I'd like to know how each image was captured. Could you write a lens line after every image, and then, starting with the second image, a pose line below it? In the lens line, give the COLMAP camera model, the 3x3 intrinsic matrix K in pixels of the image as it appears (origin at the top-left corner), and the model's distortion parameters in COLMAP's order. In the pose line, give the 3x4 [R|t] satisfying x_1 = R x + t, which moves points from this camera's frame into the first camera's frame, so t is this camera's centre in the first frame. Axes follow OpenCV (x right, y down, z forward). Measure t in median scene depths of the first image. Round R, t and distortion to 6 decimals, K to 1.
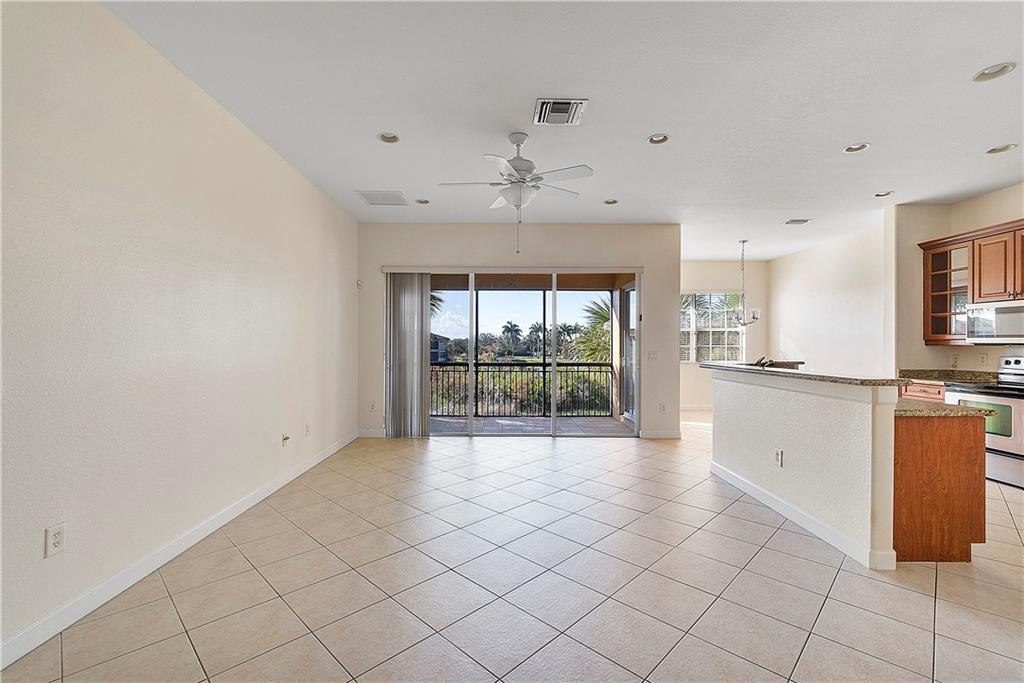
lens RADIAL K [[445.2, 0, 505.3], [0, 445.2, 343.1], [0, 0, 1]] dist [-0.004175, 0.001137]
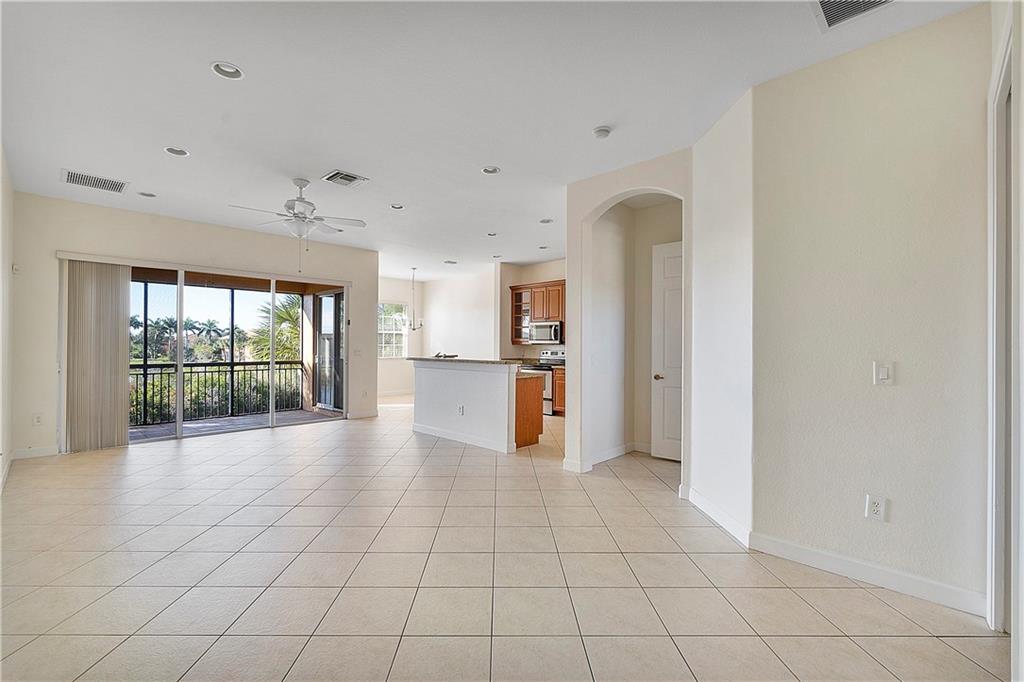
lens RADIAL K [[445.2, 0, 506.2], [0, 445.2, 341.5], [0, 0, 1]] dist [-0.004175, 0.001137]
pose [[0.702020, 0.004257, 0.712145, -0.268851], [-0.003474, 0.999991, -0.002553, -0.002067], [-0.712149, -0.000681, 0.702028, -0.182288]]
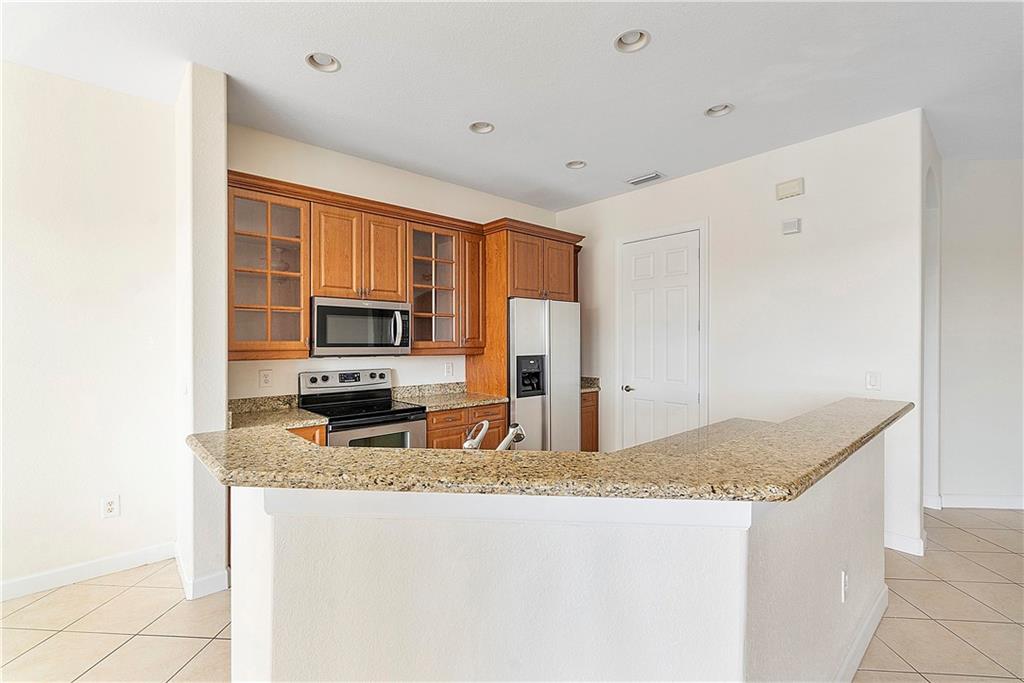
lens RADIAL K [[445.2, 0, 505.3], [0, 445.2, 343.3], [0, 0, 1]] dist [-0.004175, 0.001137]
pose [[-0.652817, -0.011978, 0.757421, 0.263478], [-0.004469, 0.999918, 0.011961, -0.020825], [-0.757502, 0.004423, -0.652818, 0.916197]]
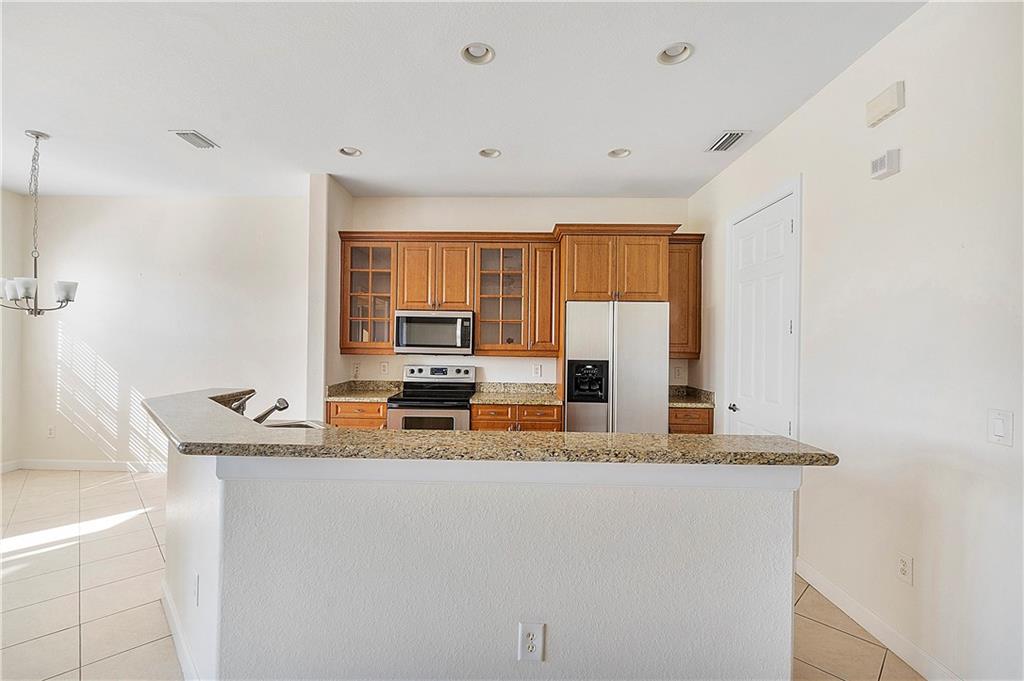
lens RADIAL K [[445.2, 0, 502.6], [0, 445.2, 342.3], [0, 0, 1]] dist [-0.004175, 0.001137]
pose [[0.033578, -0.004784, 0.999425, 0.097537], [-0.013998, 0.999888, 0.005256, -0.022108], [-0.999338, -0.014166, 0.033507, 0.561643]]
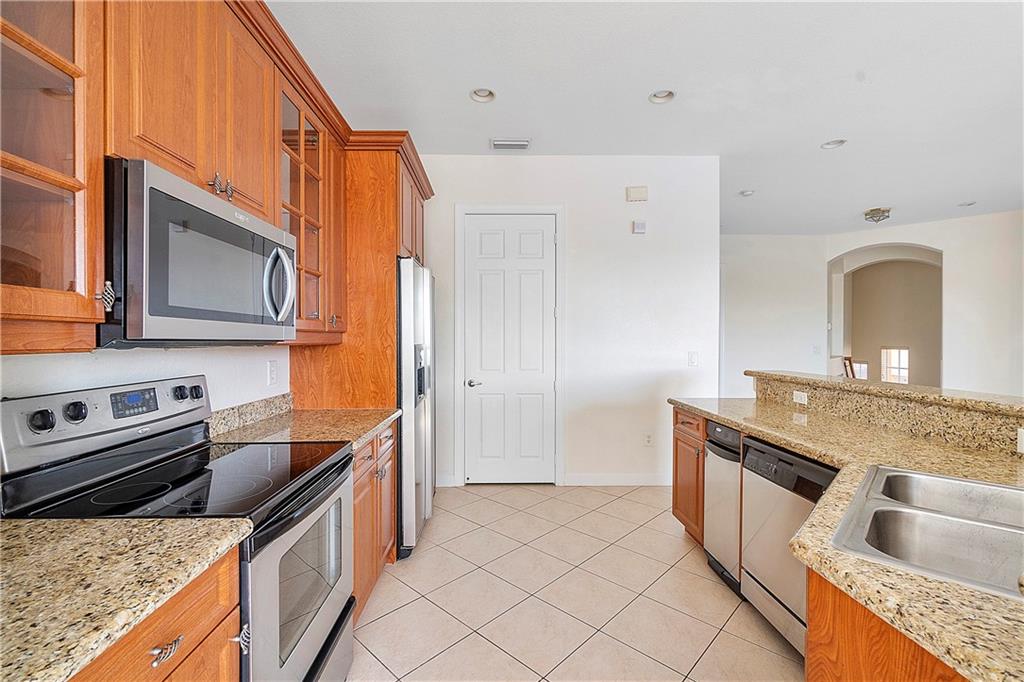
lens RADIAL K [[445.2, 0, 513.1], [0, 445.2, 353.5], [0, 0, 1]] dist [-0.004175, 0.001137]
pose [[-0.999627, -0.002677, -0.027173, 0.649523], [-0.003514, 0.999519, 0.030815, -0.000621], [0.027078, 0.030899, -0.999156, 0.919844]]
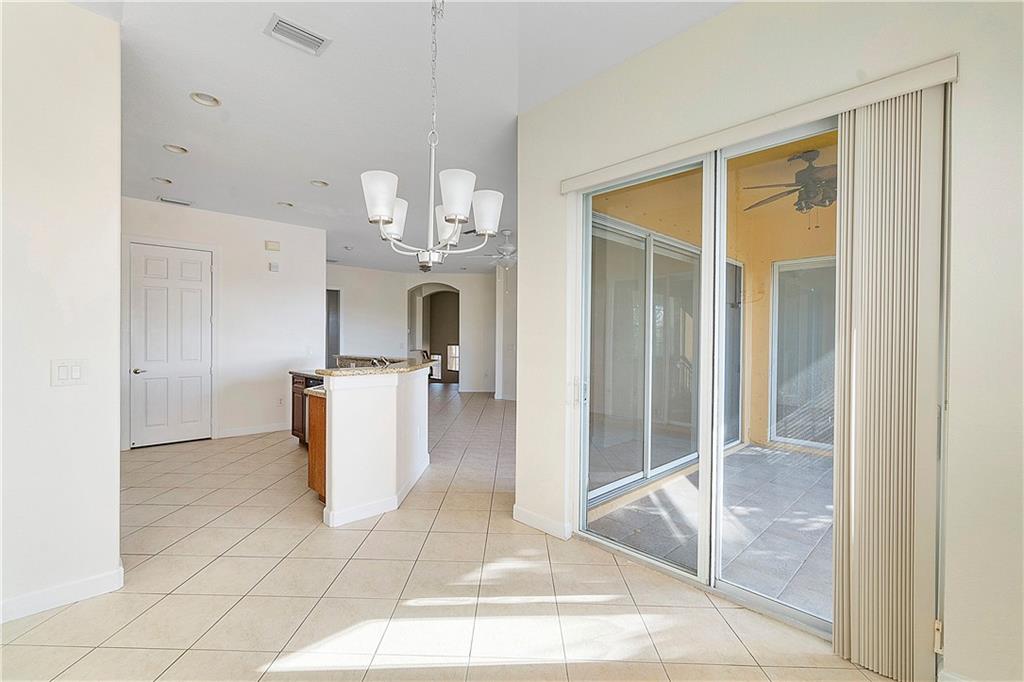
lens RADIAL K [[445.2, 0, 495.7], [0, 445.2, 334.2], [0, 0, 1]] dist [-0.004175, 0.001137]
pose [[-0.739843, -0.013599, -0.672642, 0.754464], [-0.004577, 0.999874, -0.015180, 0.001455], [0.672764, -0.008152, -0.739812, 1.356149]]
